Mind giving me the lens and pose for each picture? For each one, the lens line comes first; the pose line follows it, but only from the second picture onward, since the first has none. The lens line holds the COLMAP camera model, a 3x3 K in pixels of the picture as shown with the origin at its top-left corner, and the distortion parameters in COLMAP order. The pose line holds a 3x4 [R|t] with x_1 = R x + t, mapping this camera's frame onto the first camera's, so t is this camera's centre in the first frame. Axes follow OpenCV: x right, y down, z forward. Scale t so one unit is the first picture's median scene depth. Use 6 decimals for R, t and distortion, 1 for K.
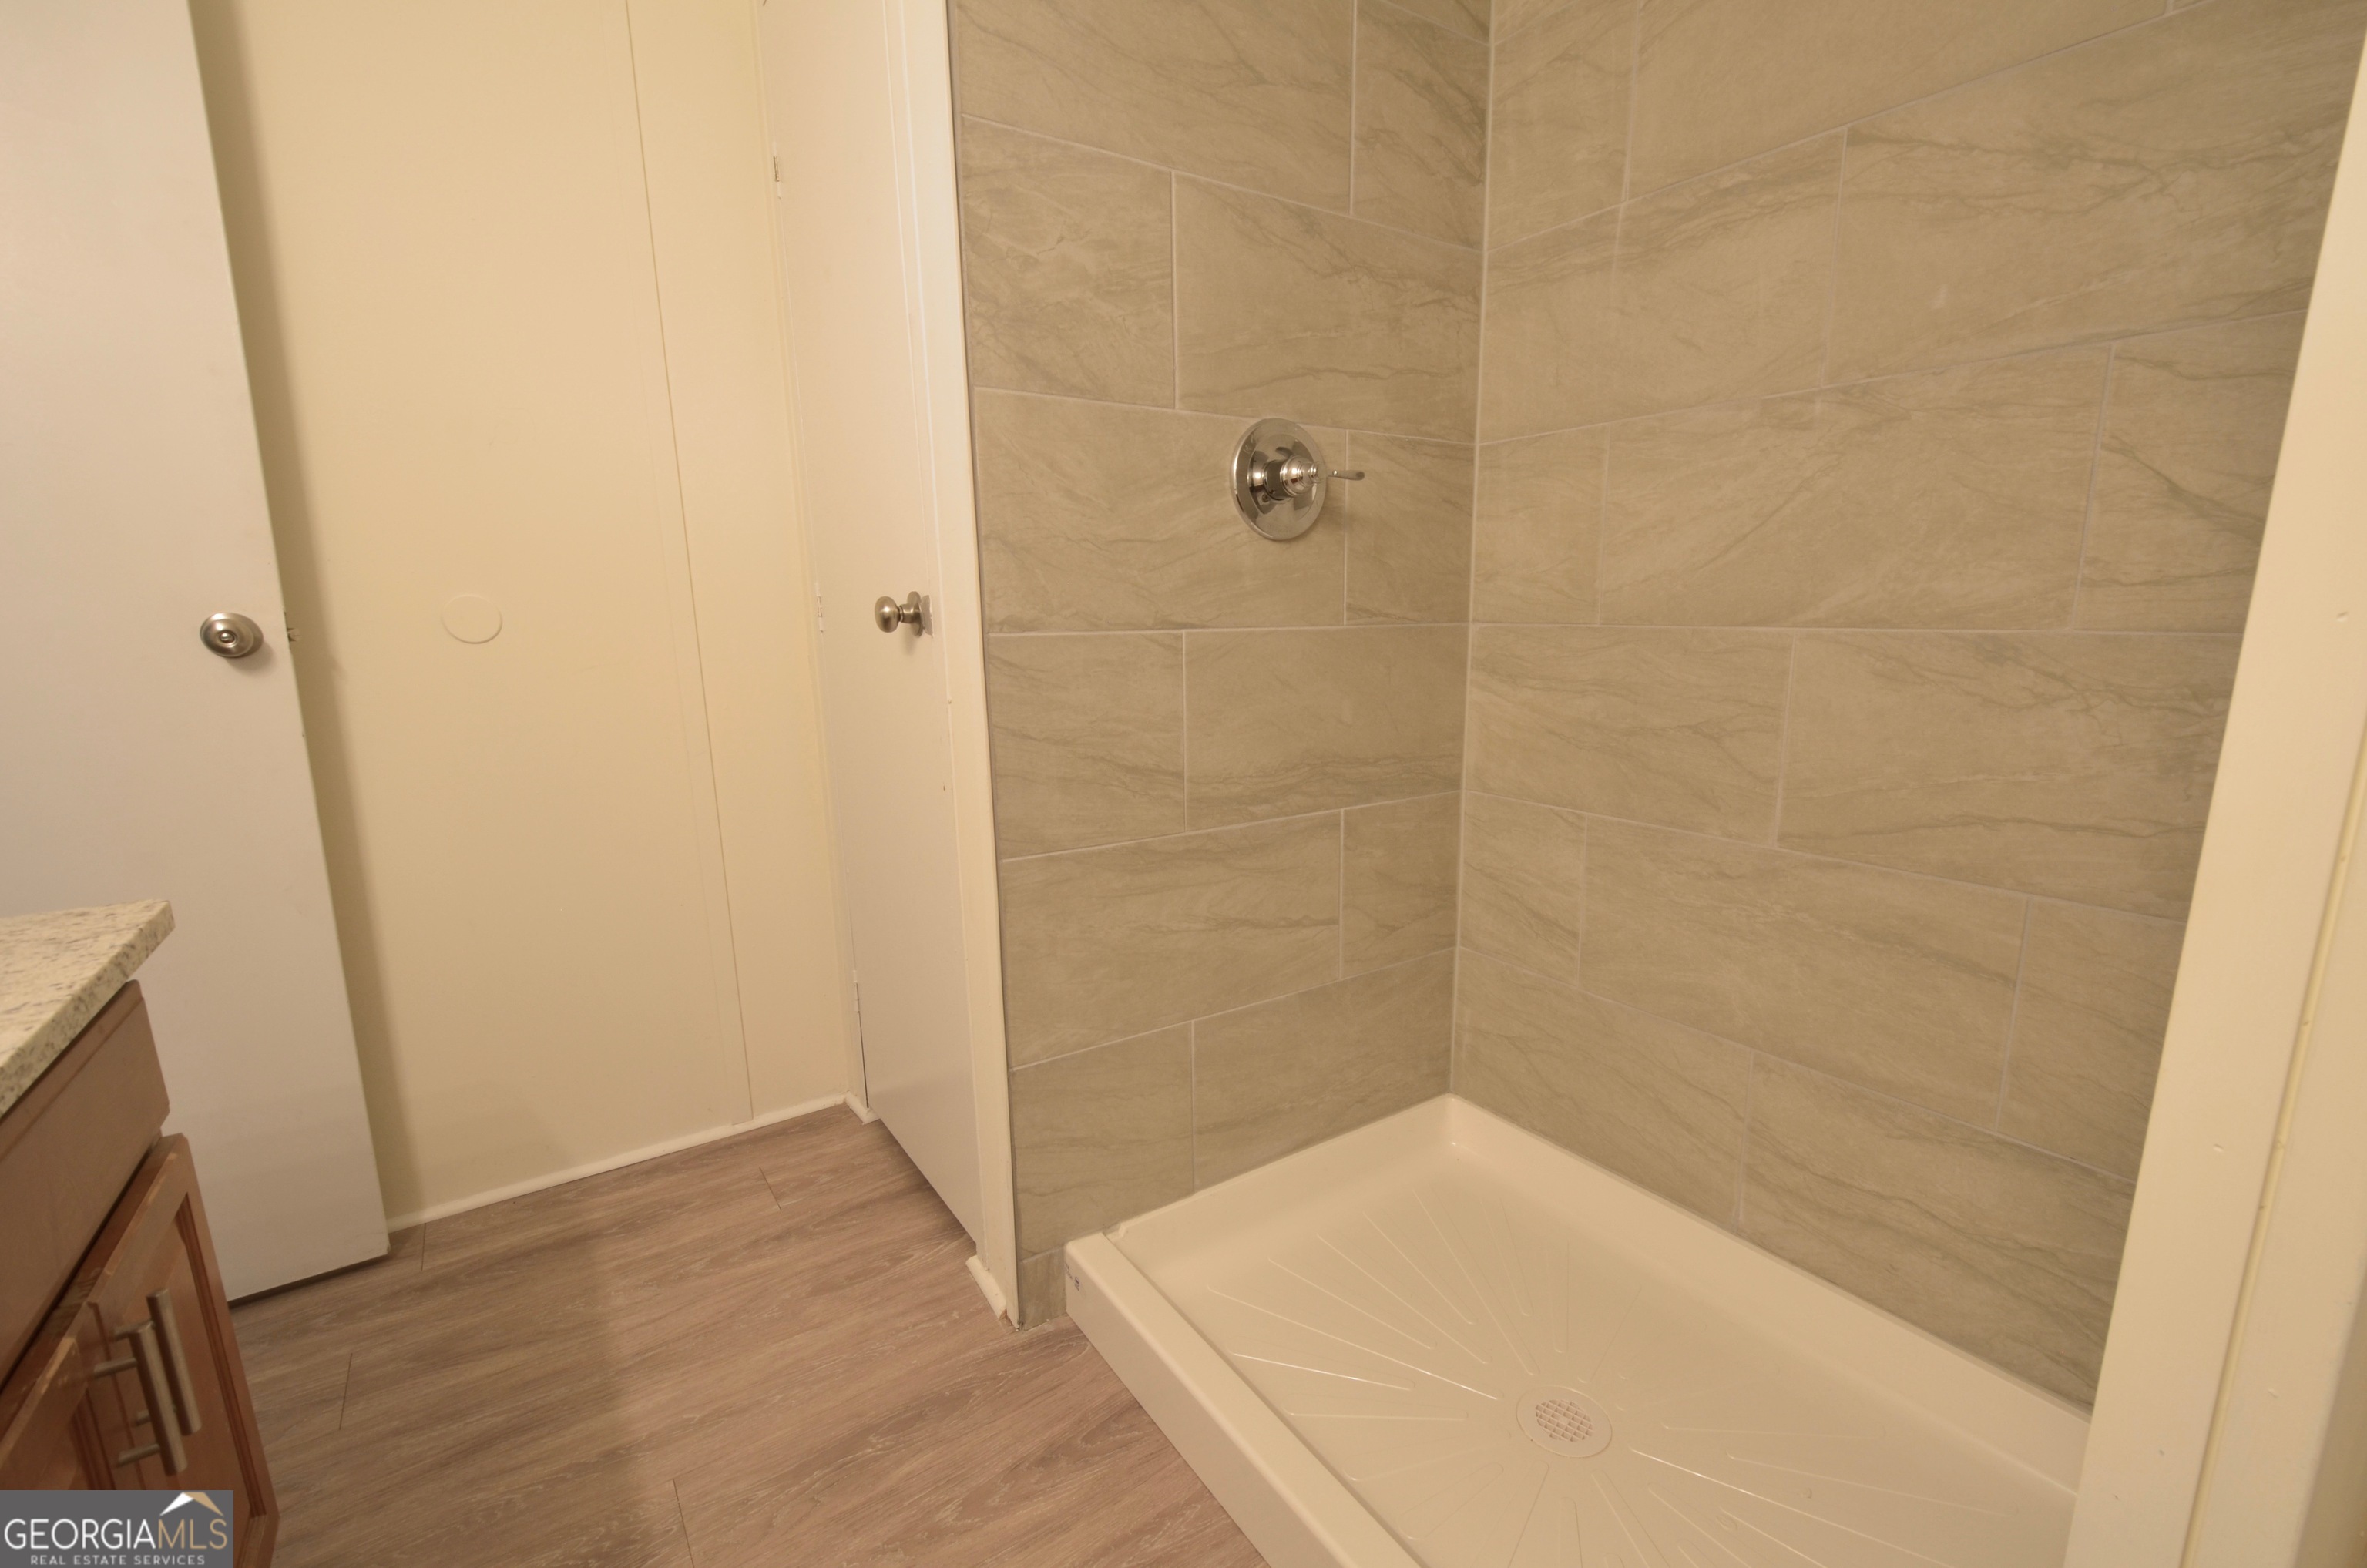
lens RADIAL K [[1013.4, 0, 1245.2], [0, 1013.4, 803.1], [0, 0, 1]] dist [0.008070, -0.000775]
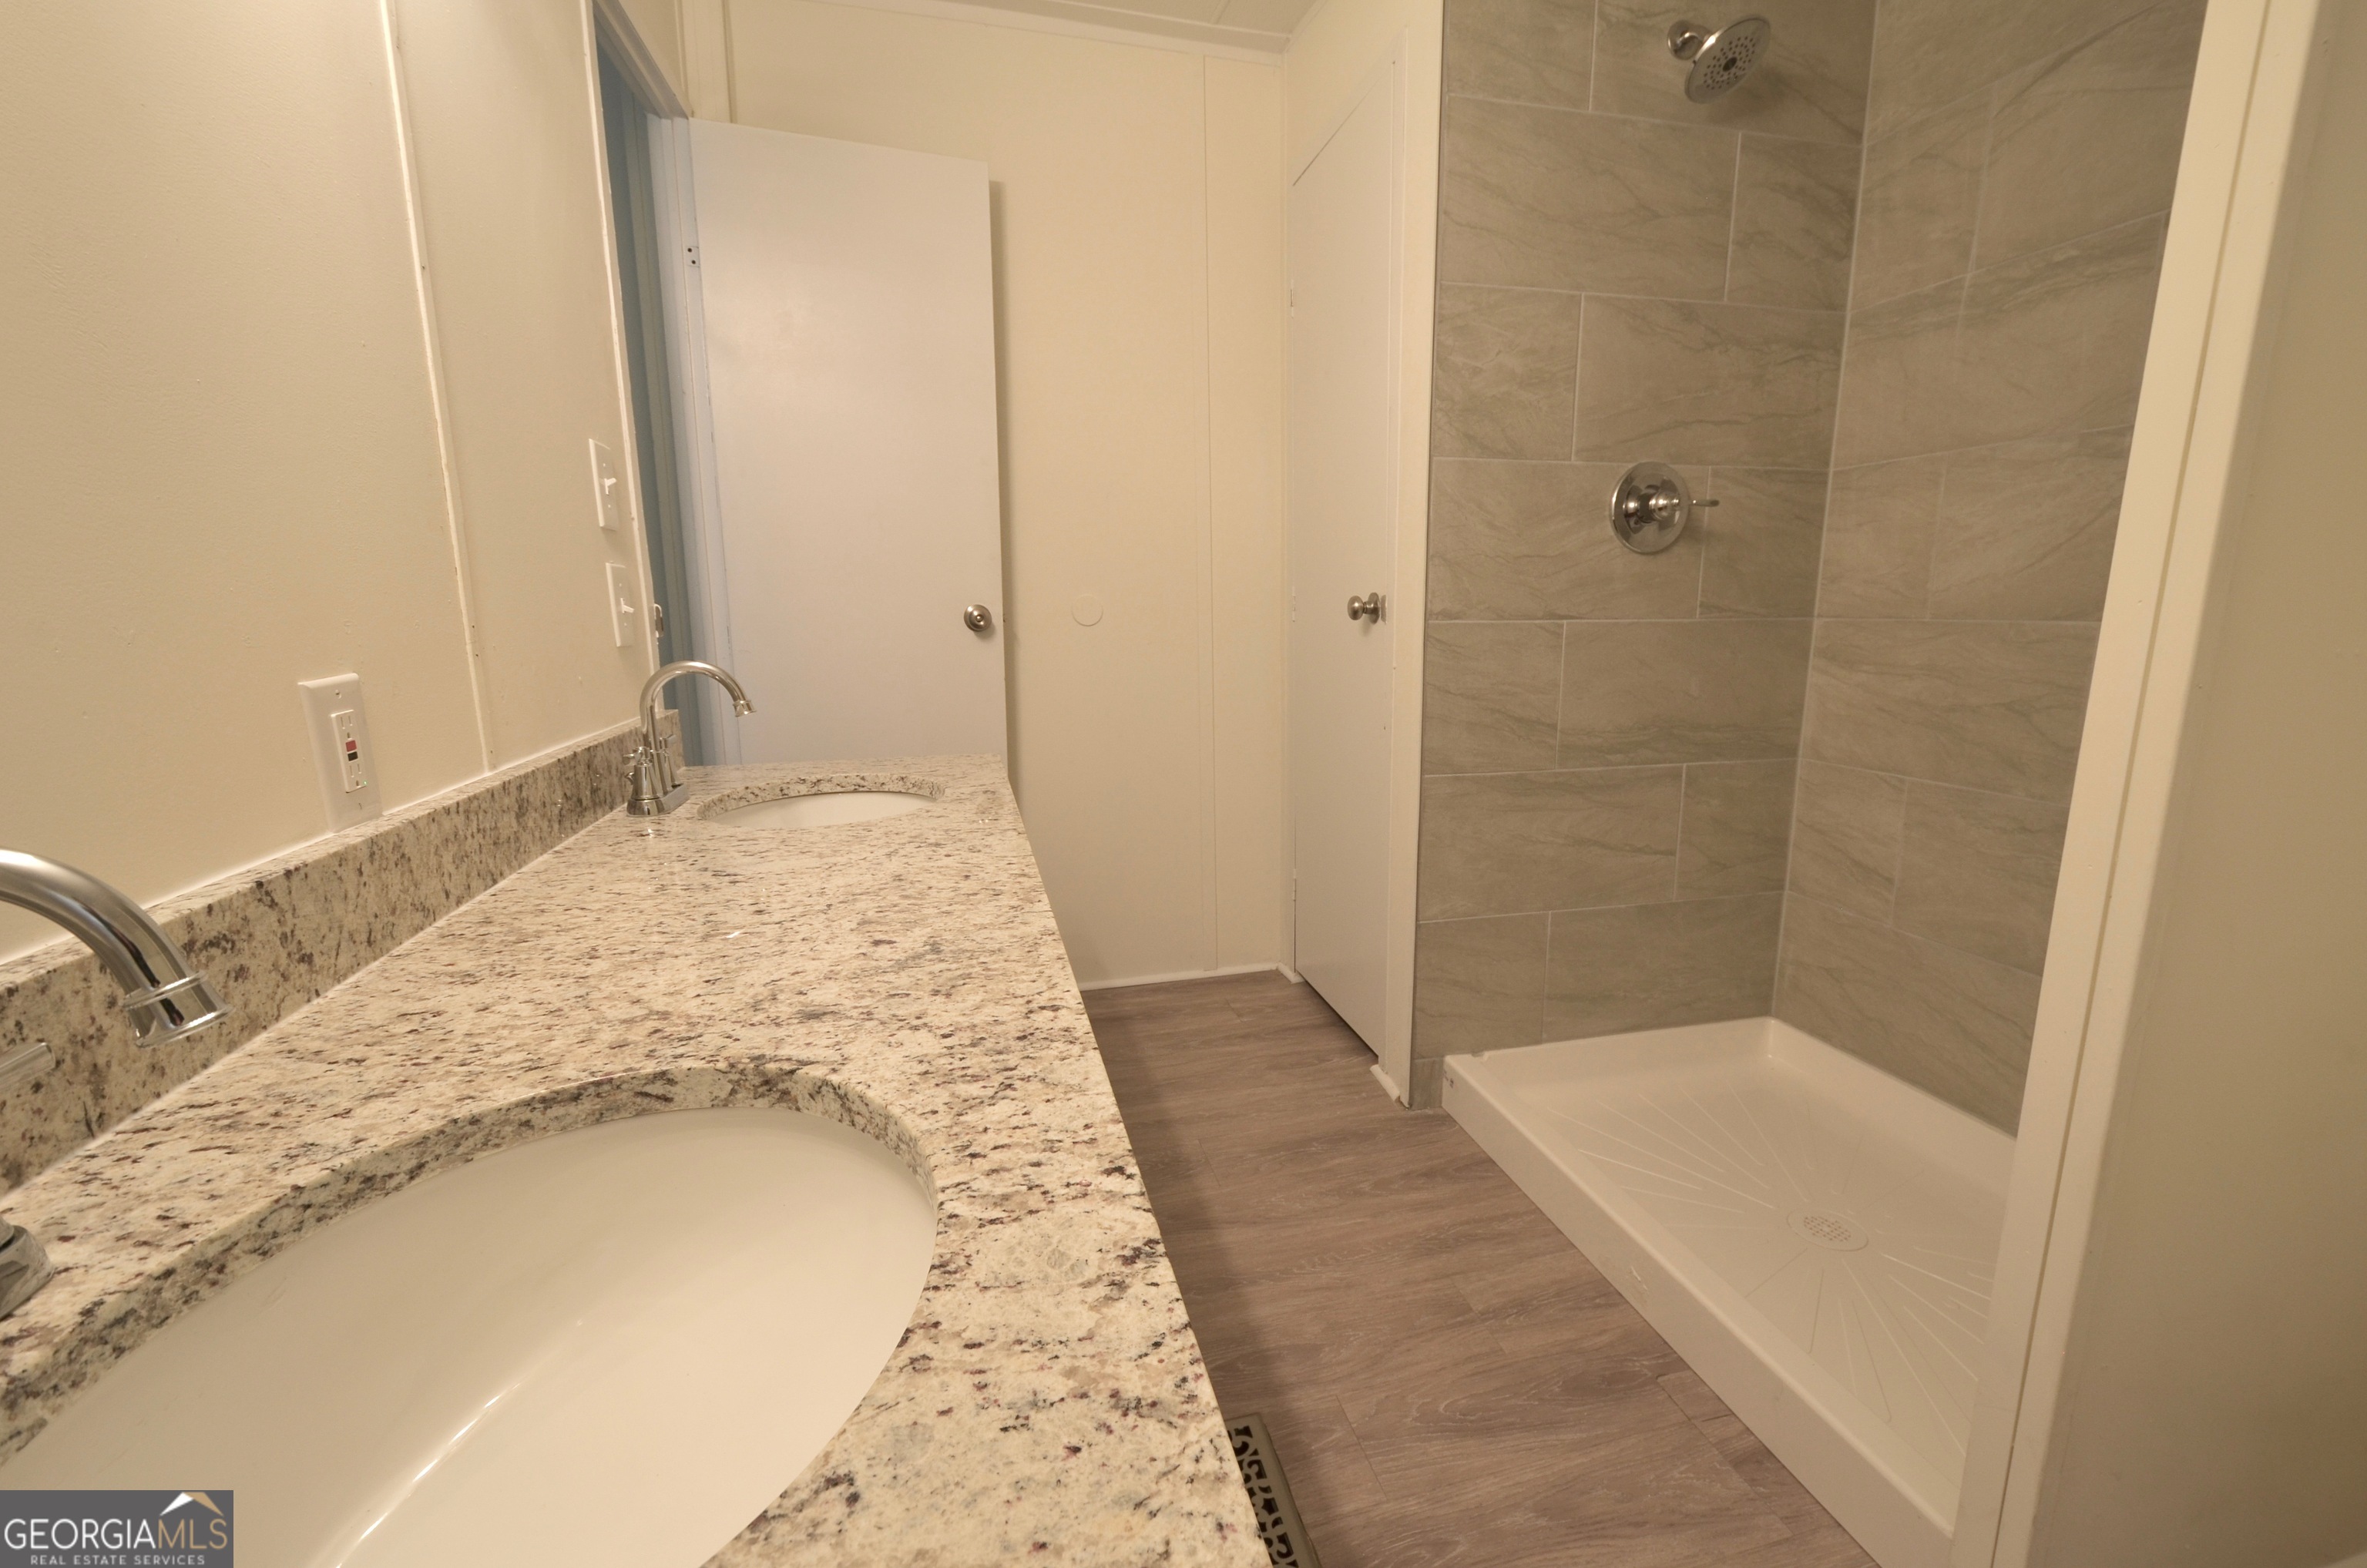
lens RADIAL K [[1013.4, 0, 1245.2], [0, 1013.4, 803.1], [0, 0, 1]] dist [0.008070, -0.000775]
pose [[0.937334, 0.070369, -0.341252, 0.018234], [-0.070746, 0.997430, 0.011357, 0.086389], [0.341174, 0.013497, 0.939903, -0.412496]]
